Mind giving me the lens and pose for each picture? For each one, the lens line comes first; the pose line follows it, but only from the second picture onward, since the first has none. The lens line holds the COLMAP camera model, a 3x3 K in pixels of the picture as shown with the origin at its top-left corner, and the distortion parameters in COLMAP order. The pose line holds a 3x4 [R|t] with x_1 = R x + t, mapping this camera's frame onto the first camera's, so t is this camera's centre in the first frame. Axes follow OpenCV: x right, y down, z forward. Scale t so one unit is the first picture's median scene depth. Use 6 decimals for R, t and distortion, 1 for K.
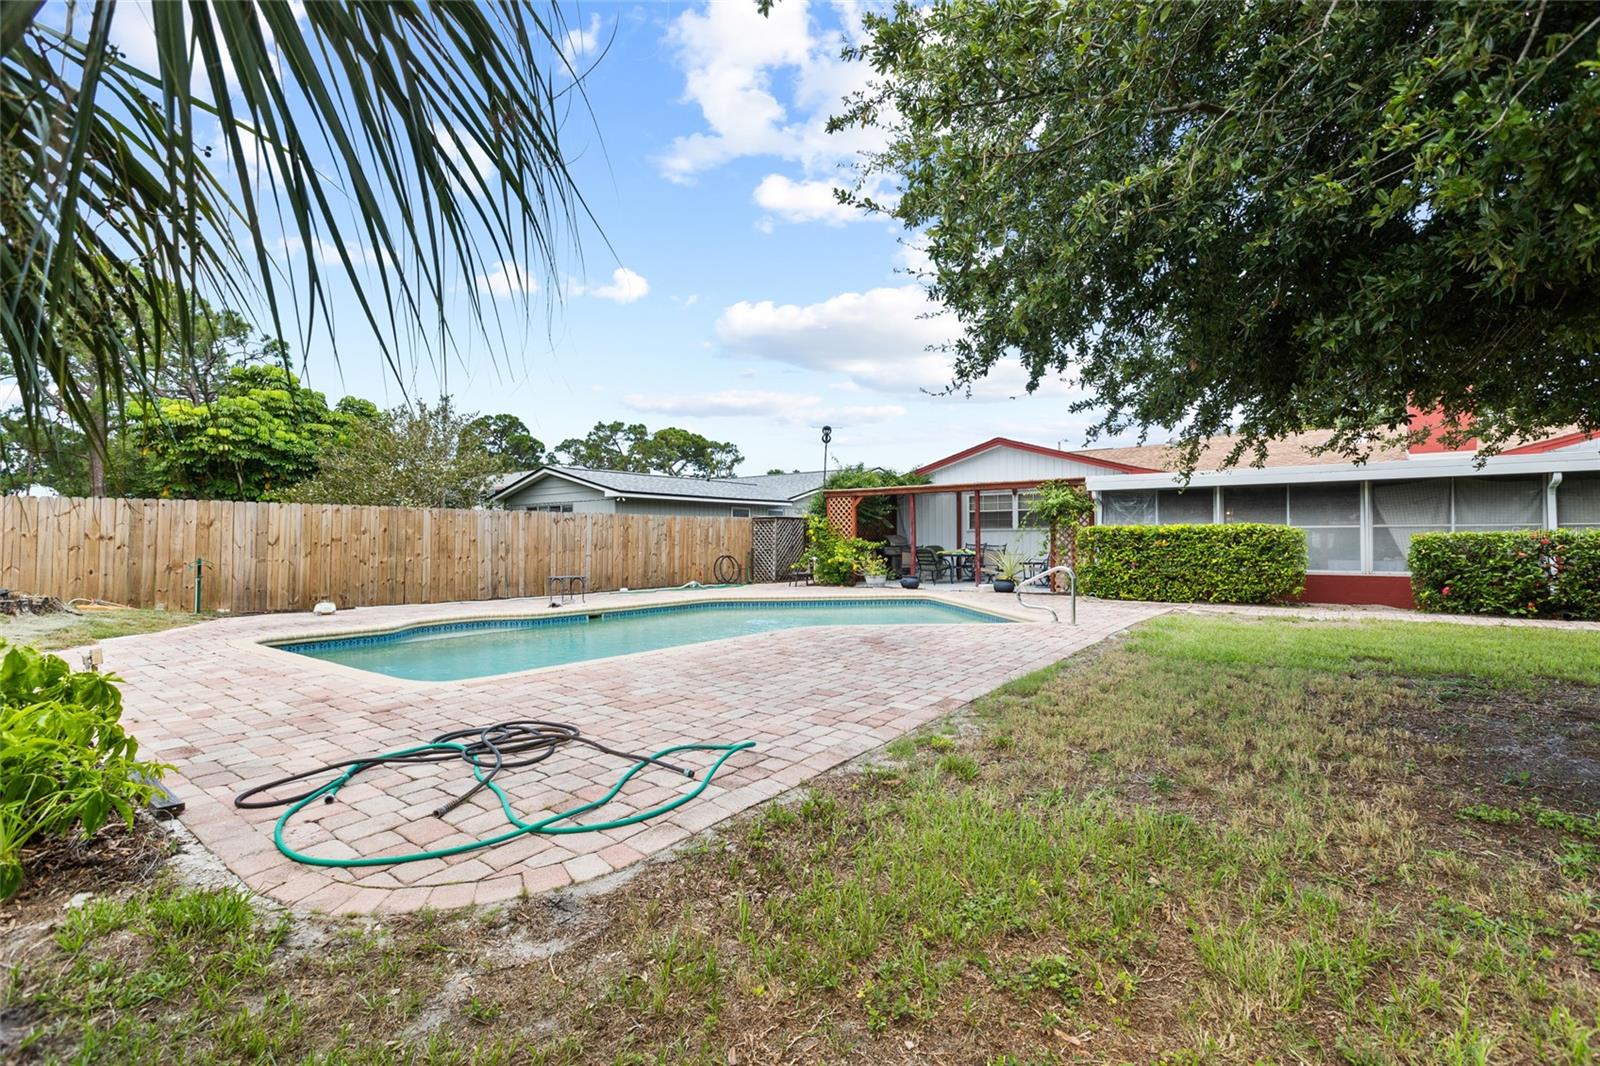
lens RADIAL K [[725.5, 0, 805.5], [0, 725.5, 532.6], [0, 0, 1]] dist [0.003467, -0.000017]
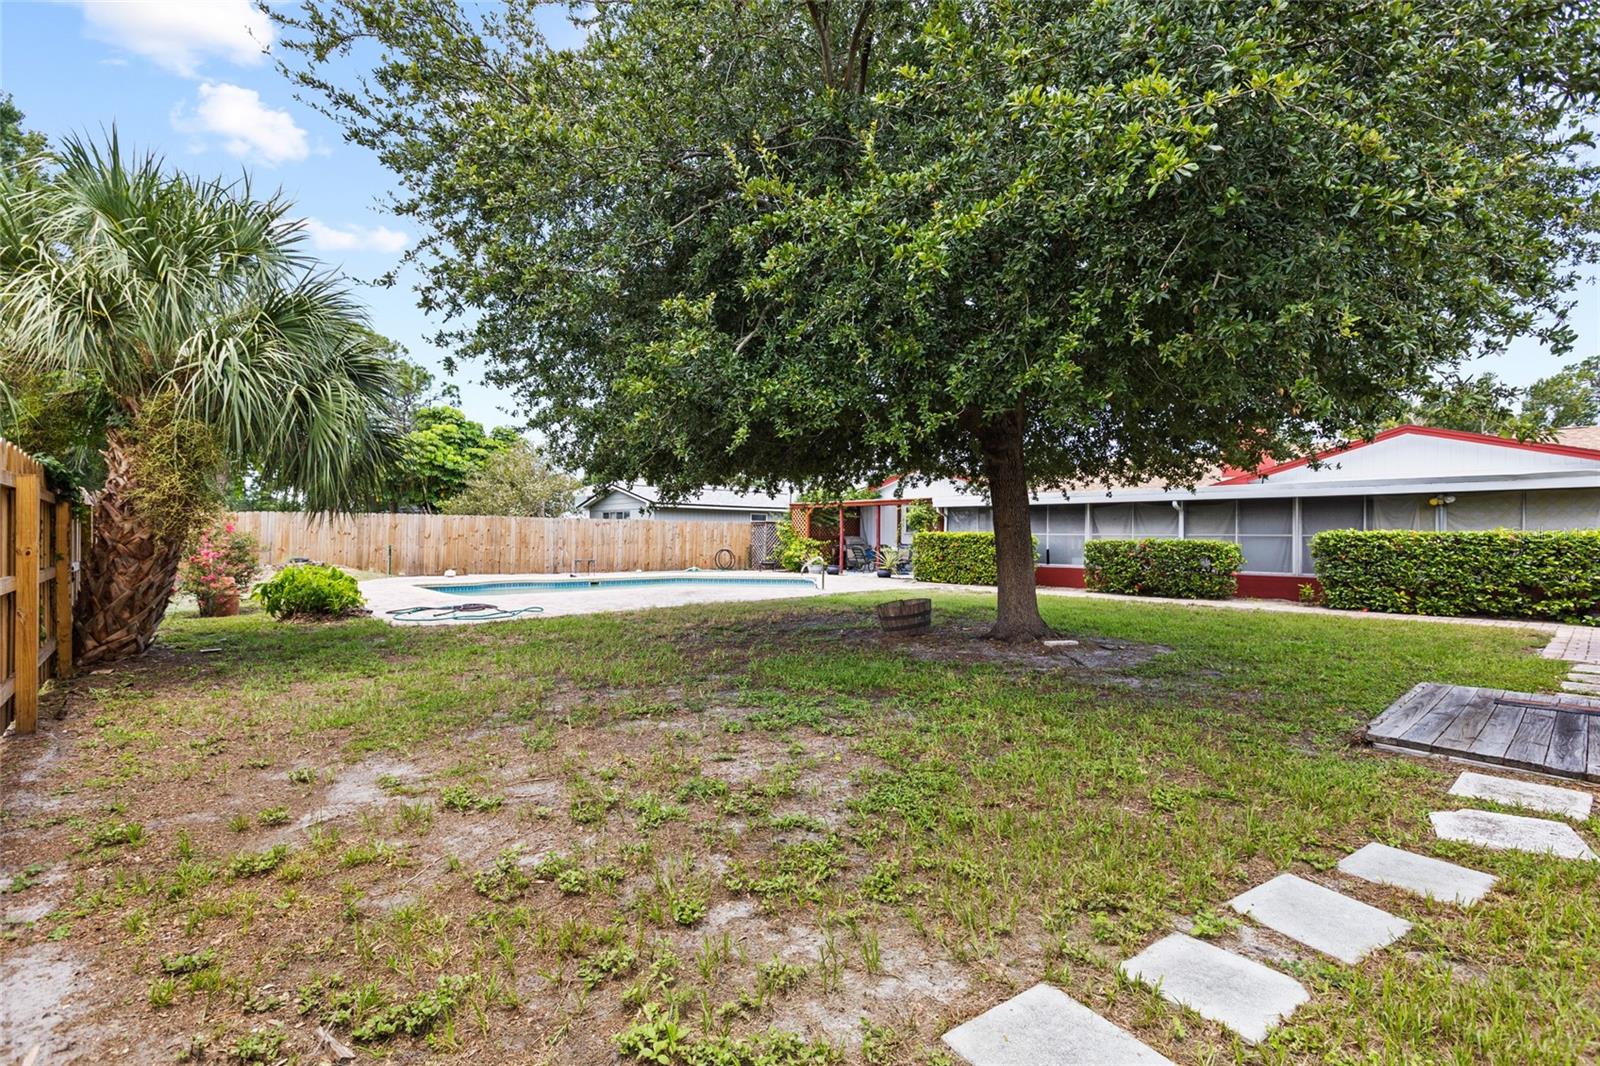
lens RADIAL K [[725.5, 0, 800.8], [0, 725.5, 535.4], [0, 0, 1]] dist [0.003467, -0.000017]
pose [[0.980382, 0.011429, -0.196775, 0.340110], [-0.010048, 0.999917, 0.008014, -0.009128], [0.196850, -0.005880, 0.980416, -0.371517]]
